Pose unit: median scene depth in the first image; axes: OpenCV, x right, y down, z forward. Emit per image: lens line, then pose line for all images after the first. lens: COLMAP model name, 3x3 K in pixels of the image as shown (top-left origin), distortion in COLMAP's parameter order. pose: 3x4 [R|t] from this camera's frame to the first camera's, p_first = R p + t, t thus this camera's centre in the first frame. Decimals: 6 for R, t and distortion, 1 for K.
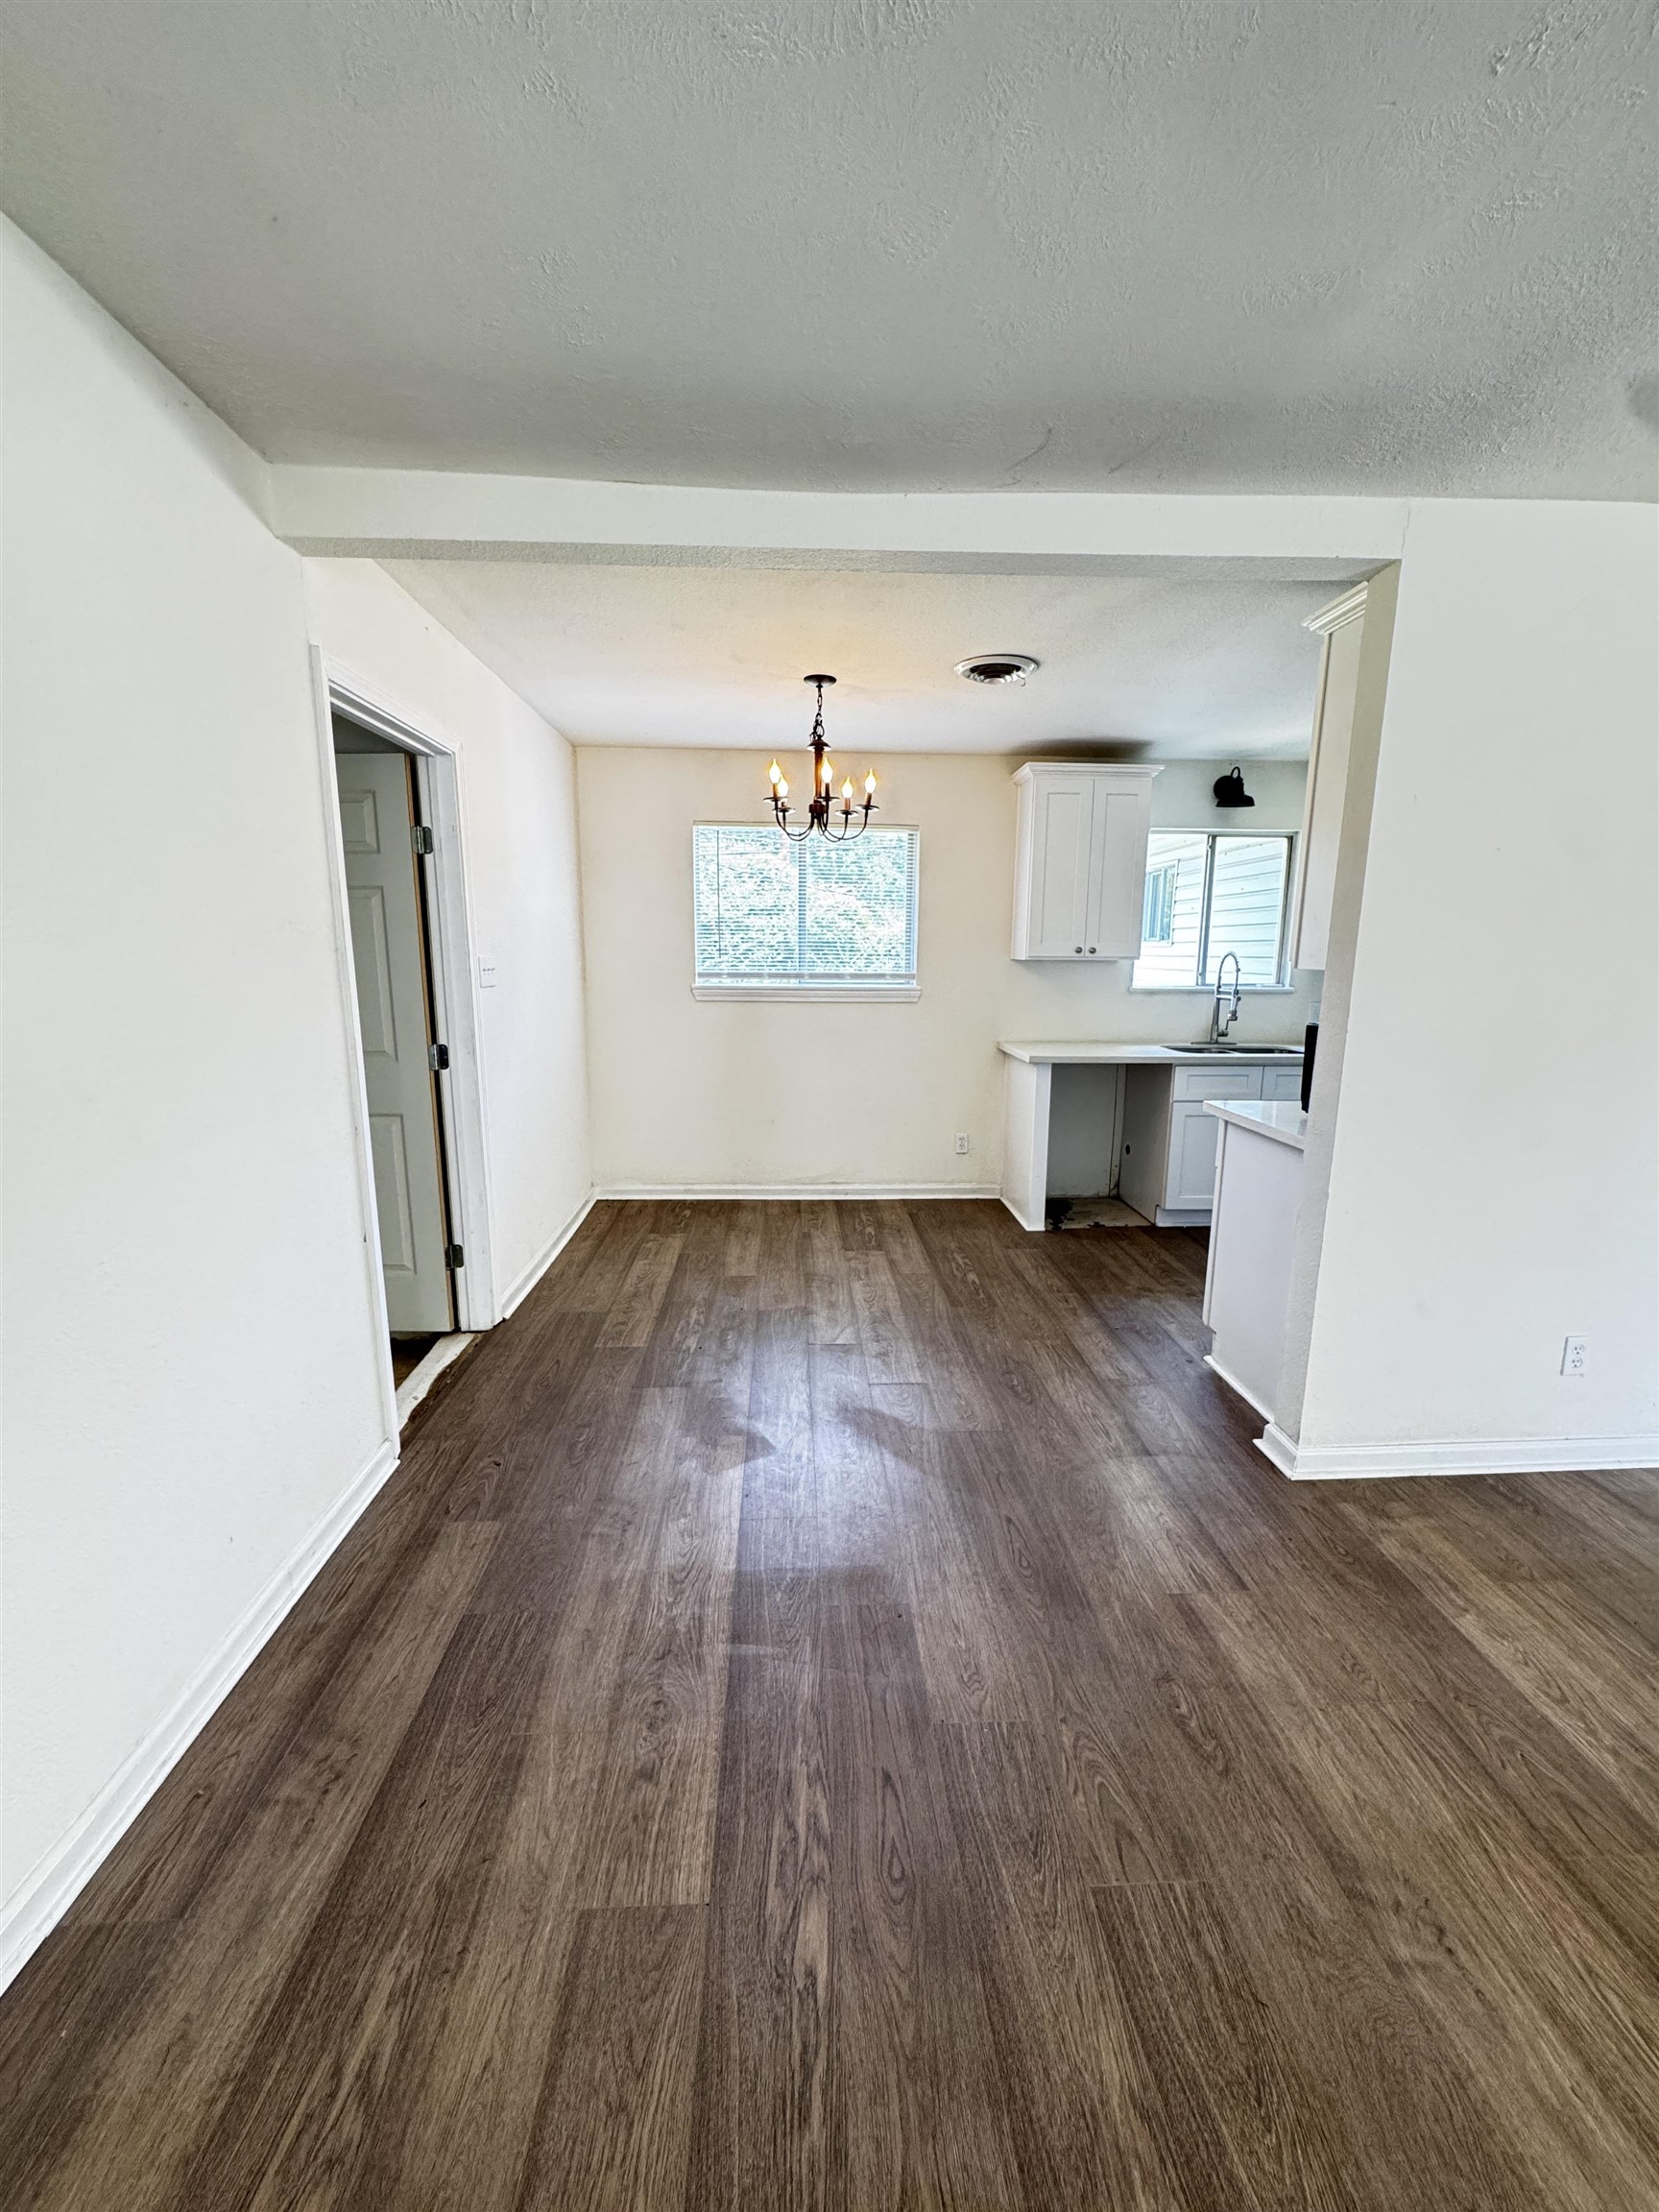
lens RADIAL K [[891.4, 0, 823.2], [0, 891.4, 1125.9], [0, 0, 1]] dist [-0.014755, 0.000241]
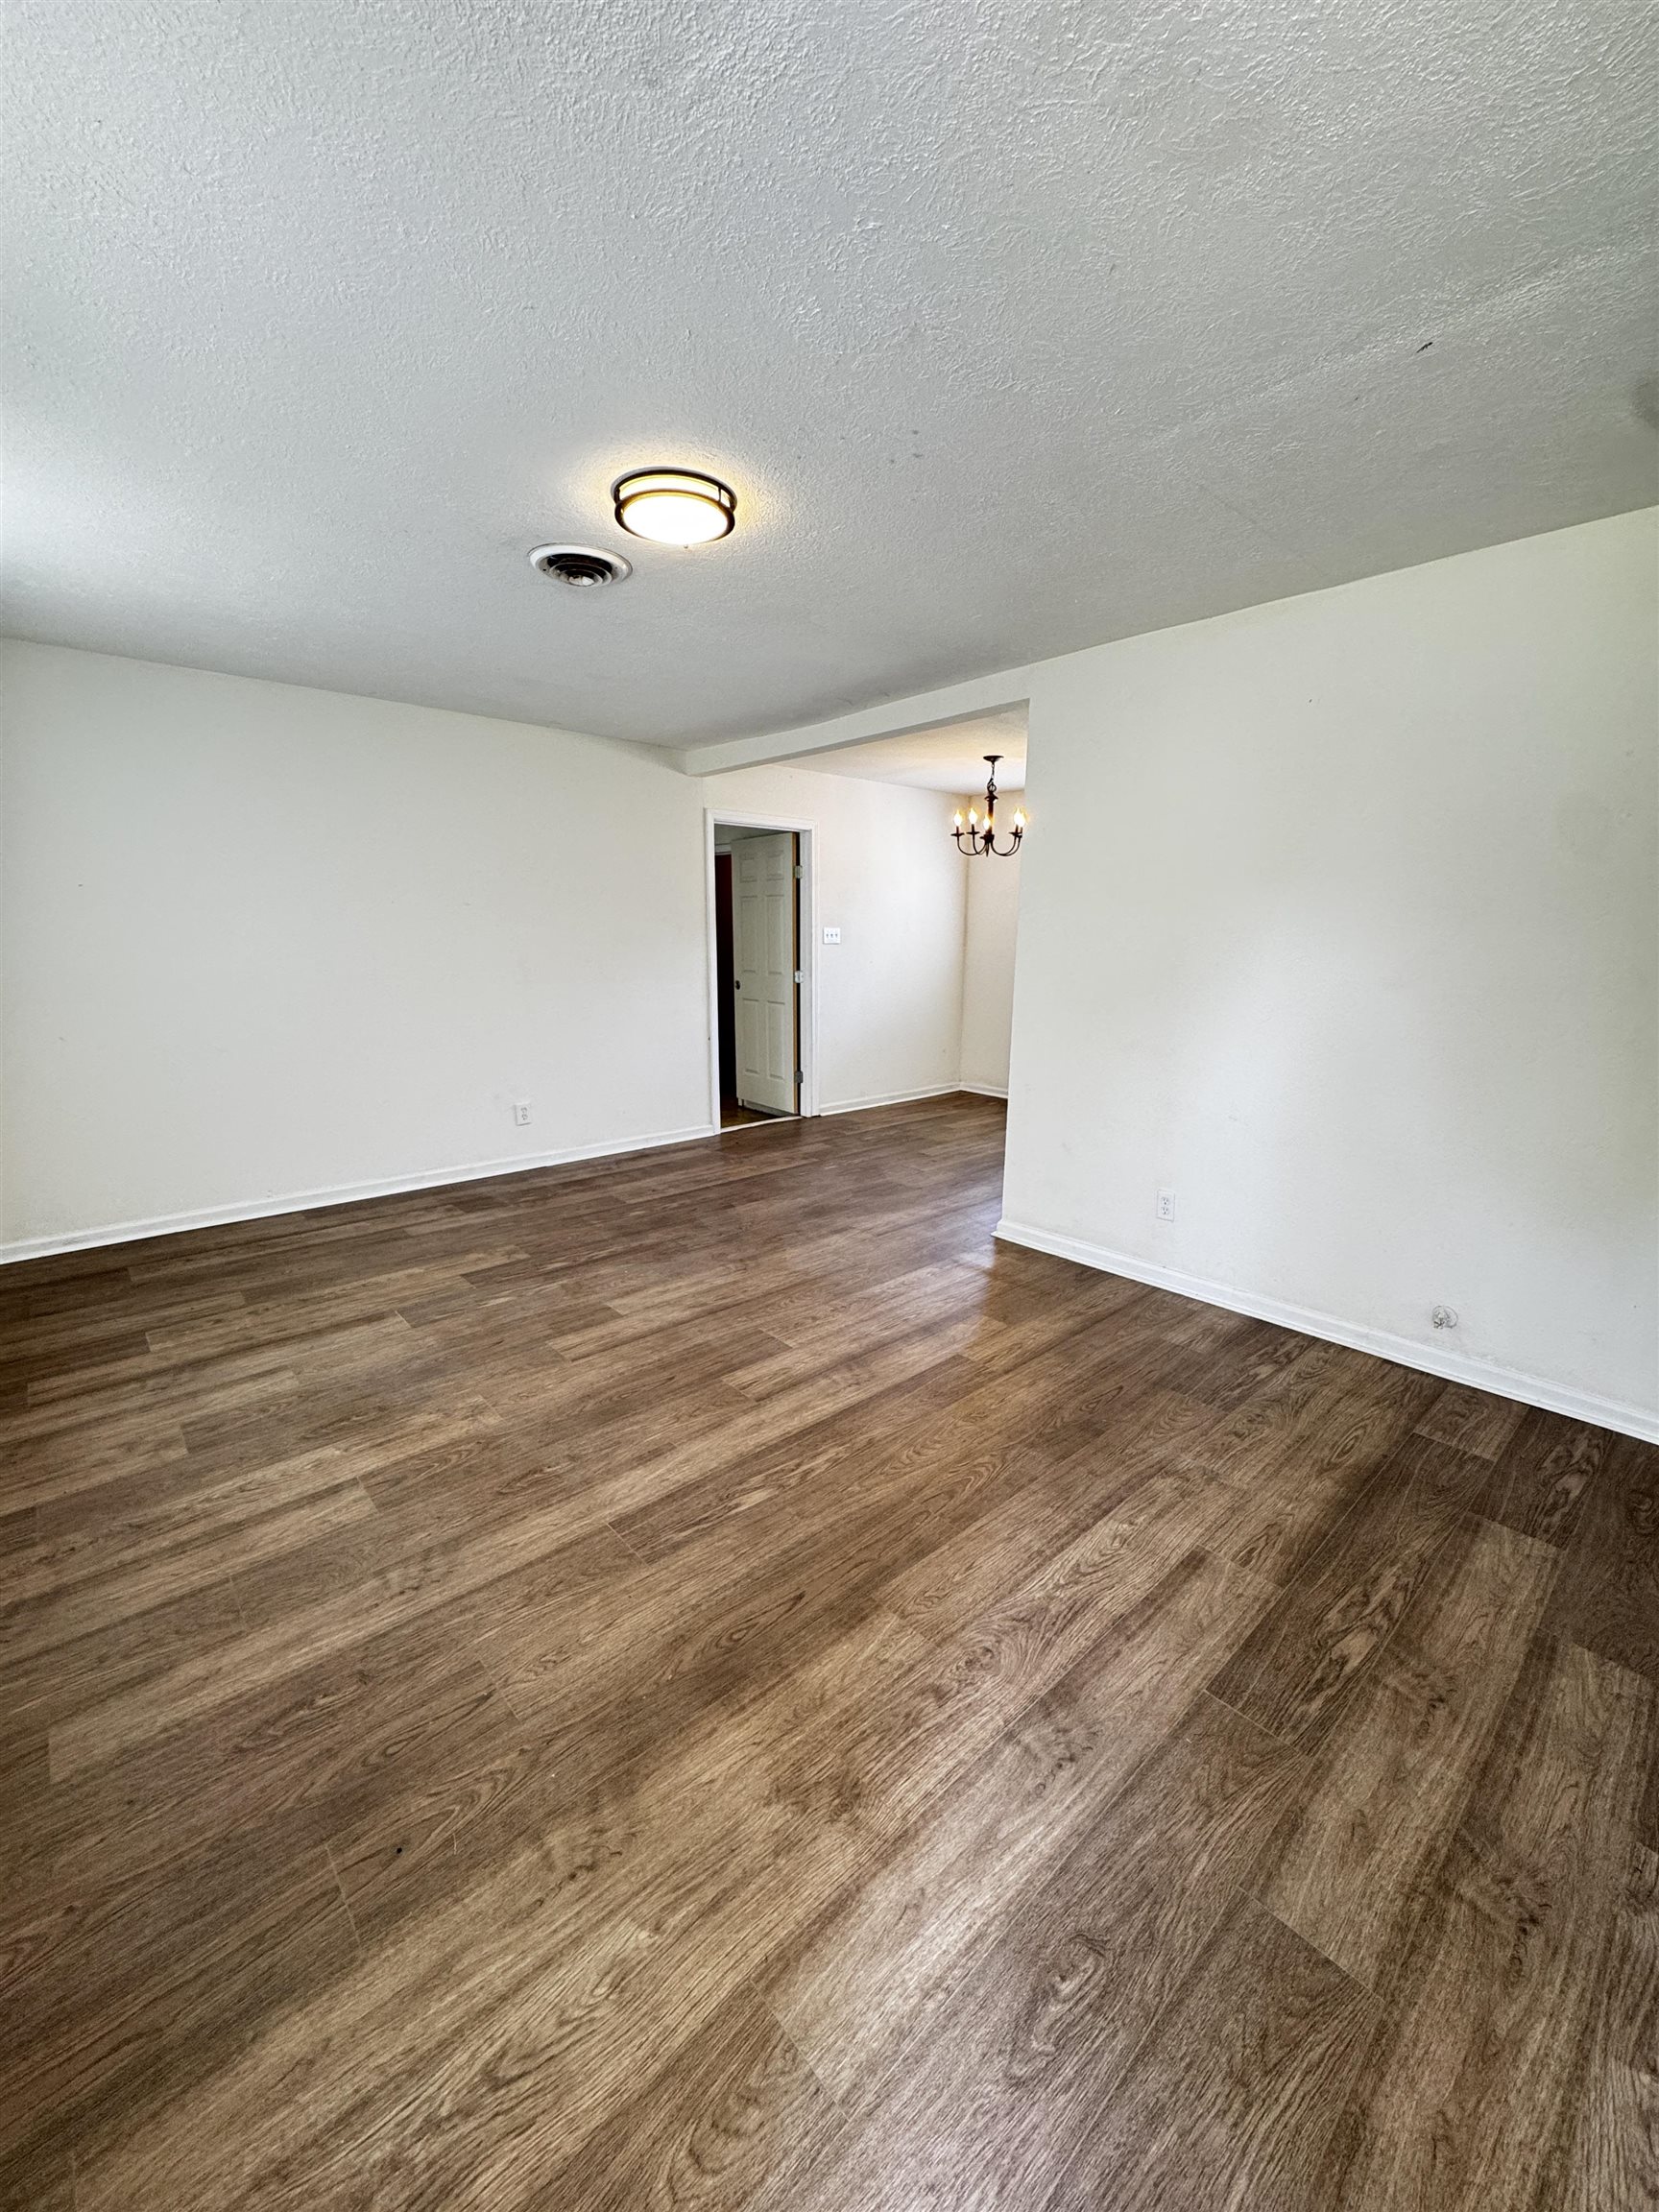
lens RADIAL K [[891.4, 0, 823.2], [0, 891.4, 1089.4], [0, 0, 1]] dist [-0.014755, 0.000241]
pose [[0.644799, 0.125503, -0.753978, 0.479425], [-0.145408, 0.988555, 0.040197, -0.021727], [0.750394, 0.083715, 0.655668, 0.137640]]
